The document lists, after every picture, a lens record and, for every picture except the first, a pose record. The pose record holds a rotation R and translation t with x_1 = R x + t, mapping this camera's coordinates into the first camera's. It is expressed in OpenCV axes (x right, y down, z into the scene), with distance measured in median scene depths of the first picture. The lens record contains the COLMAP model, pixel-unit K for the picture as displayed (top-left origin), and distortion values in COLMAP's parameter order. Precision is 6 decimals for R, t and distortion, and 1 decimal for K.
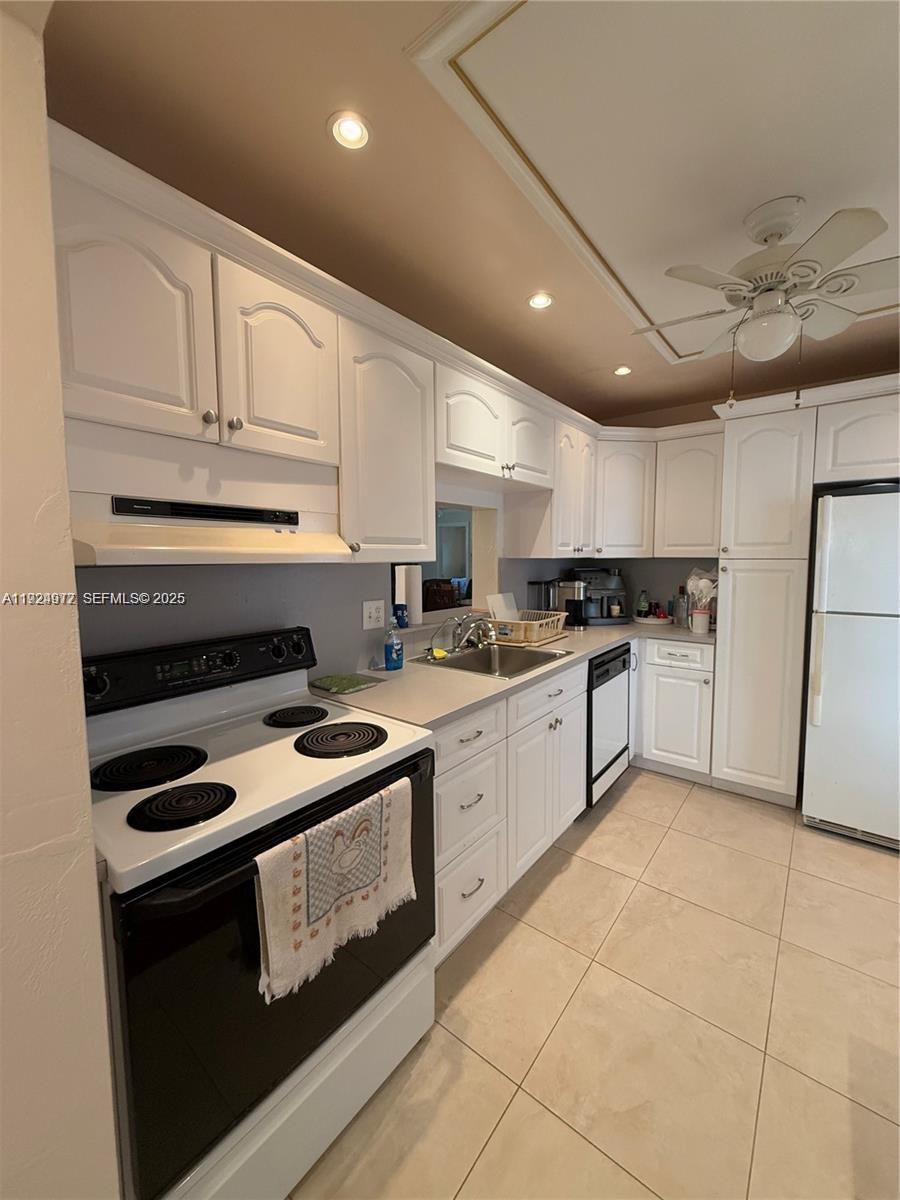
lens RADIAL K [[479.2, 0, 451.6], [0, 479.2, 594.1], [0, 0, 1]] dist [-0.000742, 0.000361]
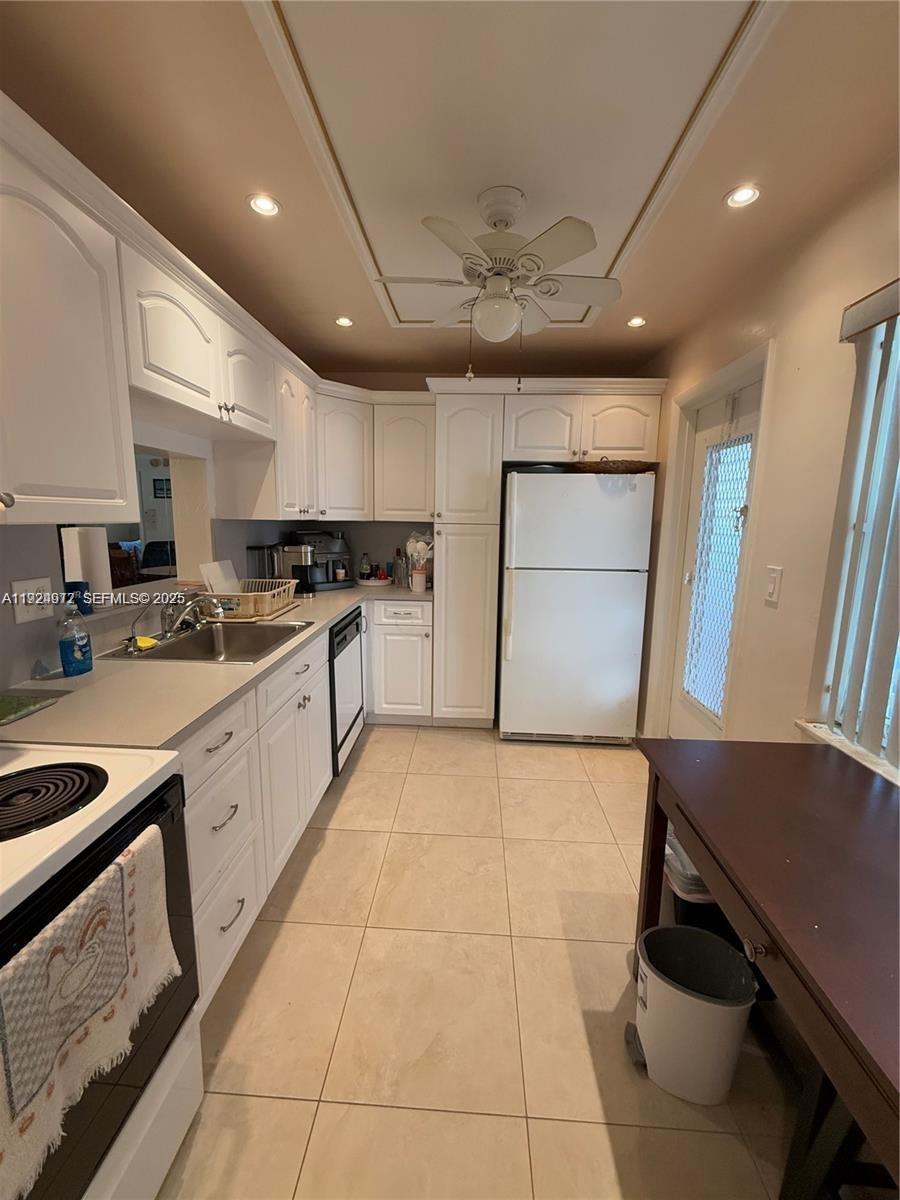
lens RADIAL K [[479.2, 0, 451.6], [0, 479.2, 594.1], [0, 0, 1]] dist [-0.000742, 0.000361]
pose [[0.815150, -0.072037, 0.574753, -0.059951], [0.026011, 0.995788, 0.087919, -0.008652], [-0.578666, -0.056717, 0.813590, 0.086683]]
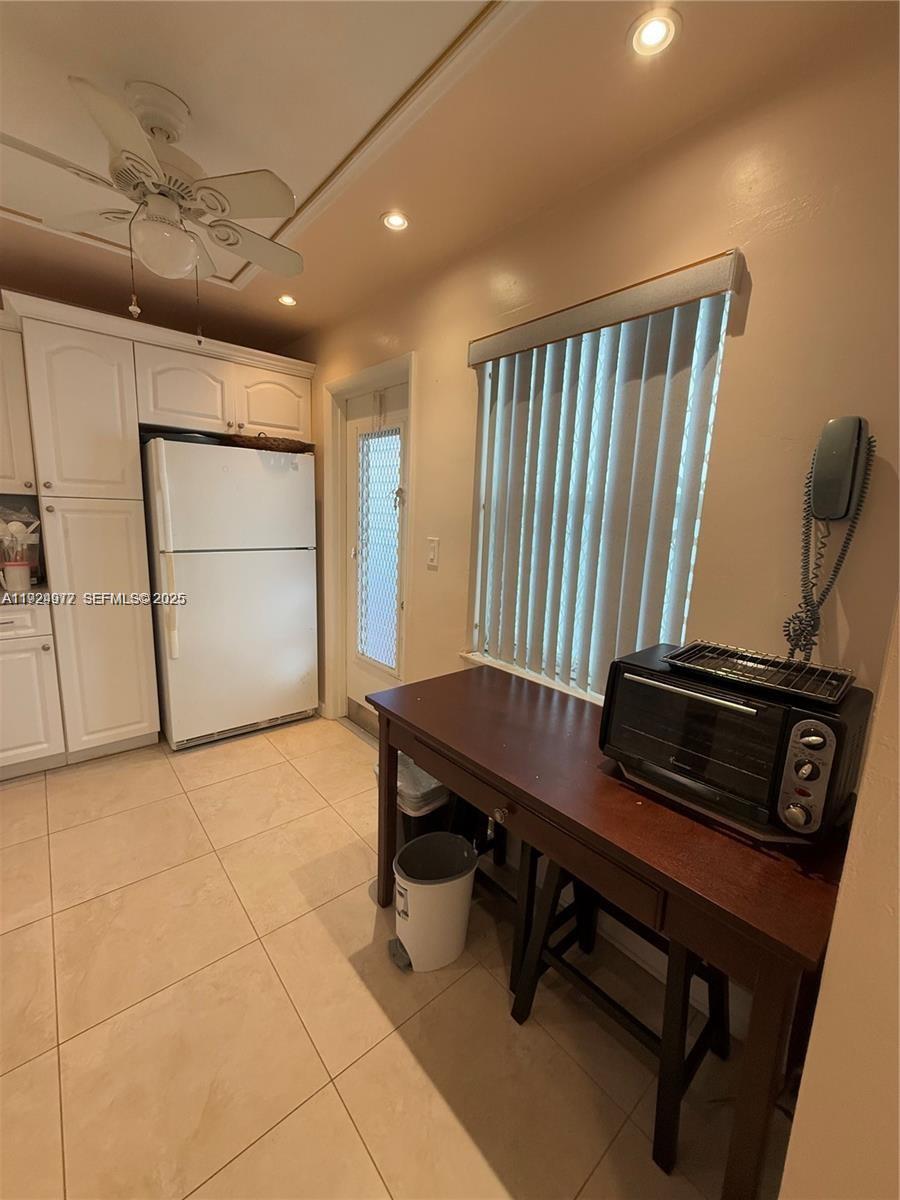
lens RADIAL K [[479.2, 0, 451.6], [0, 479.2, 594.1], [0, 0, 1]] dist [-0.000742, 0.000361]
pose [[0.192604, -0.155254, 0.968917, -0.137563], [0.040827, 0.987817, 0.150167, -0.003544], [-0.980427, 0.010635, 0.196597, 0.183946]]
